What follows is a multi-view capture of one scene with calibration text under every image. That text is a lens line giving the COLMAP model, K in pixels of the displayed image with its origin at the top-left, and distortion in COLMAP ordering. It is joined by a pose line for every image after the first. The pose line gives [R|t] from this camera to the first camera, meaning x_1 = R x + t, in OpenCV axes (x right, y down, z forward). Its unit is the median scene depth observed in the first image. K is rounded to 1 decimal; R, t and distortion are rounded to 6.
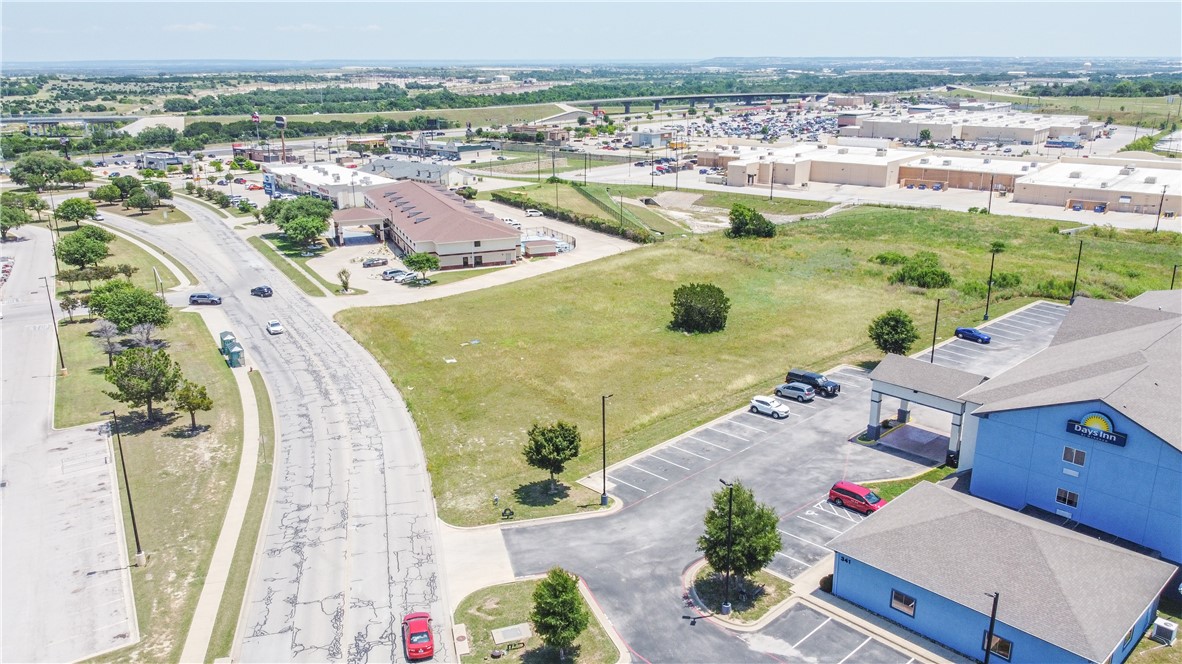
lens RADIAL K [[897.2, 0, 591.3], [0, 897.2, 331.0], [0, 0, 1]] dist [-0.002757, -0.004826]
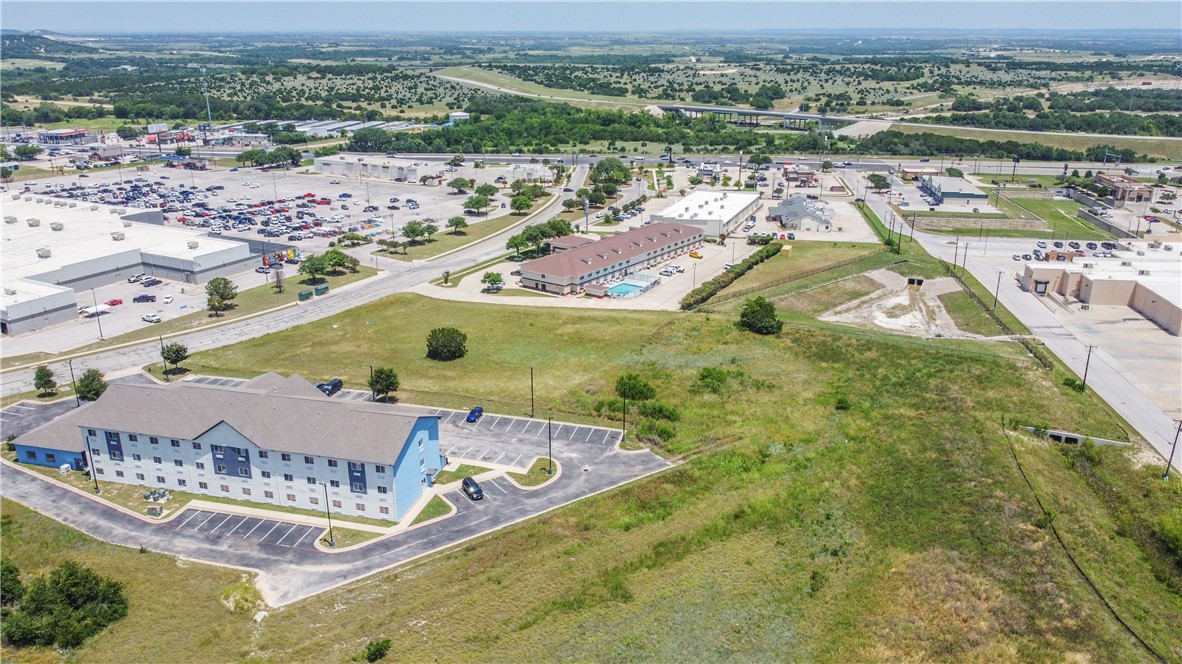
lens RADIAL K [[897.2, 0, 594.2], [0, 897.2, 331.1], [0, 0, 1]] dist [-0.002757, -0.004826]
pose [[0.530082, 0.276728, -0.801520, 1.108367], [-0.249205, 0.954346, 0.164681, -0.271659], [0.810500, 0.112448, 0.574844, 0.237057]]
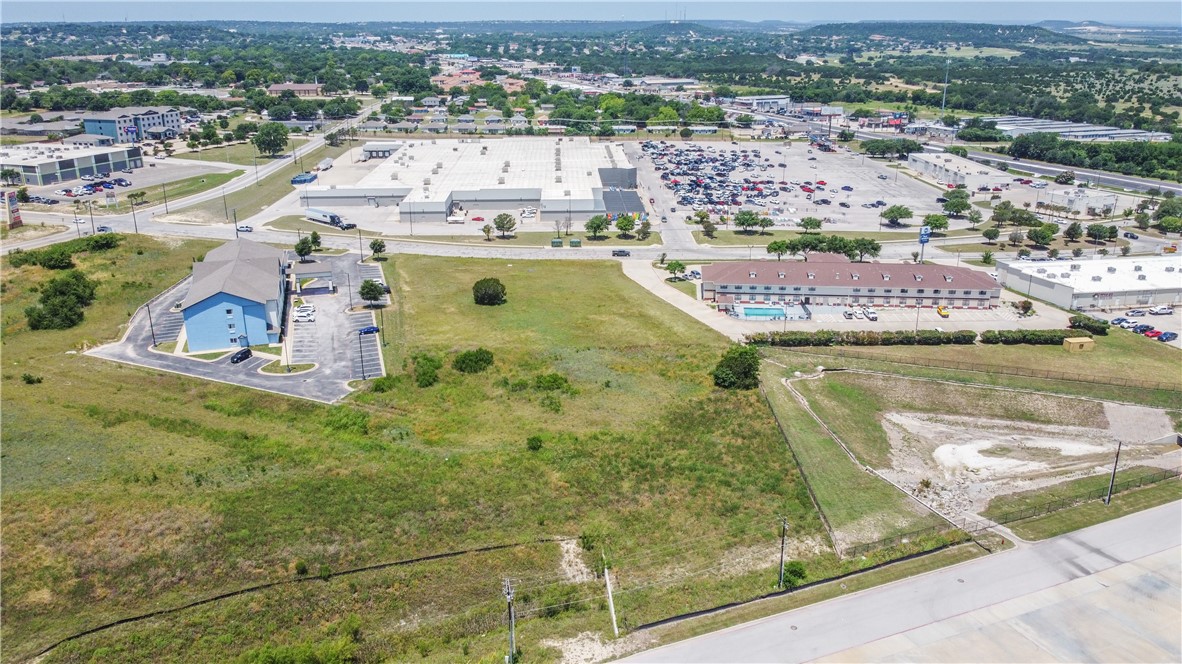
lens RADIAL K [[897.2, 0, 590.5], [0, 897.2, 333.1], [0, 0, 1]] dist [-0.002757, -0.004826]
pose [[-0.461756, 0.298202, -0.835378, 1.167325], [-0.252917, 0.858435, 0.446232, -0.607340], [0.850185, 0.417332, -0.320967, 1.337366]]
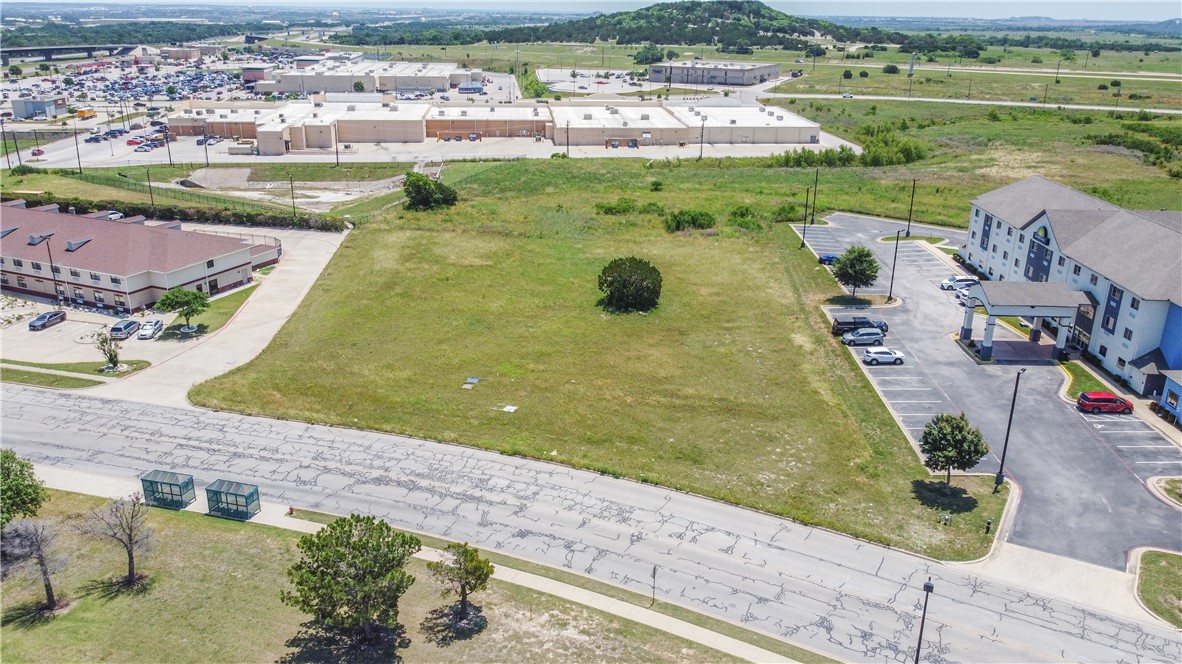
lens RADIAL K [[897.2, 0, 592.5], [0, 897.2, 334.7], [0, 0, 1]] dist [-0.002757, -0.004826]
pose [[0.708240, -0.226716, 0.668578, -0.405005], [0.189122, 0.973347, 0.129723, -0.076610], [-0.680169, 0.034568, 0.732240, 0.259059]]
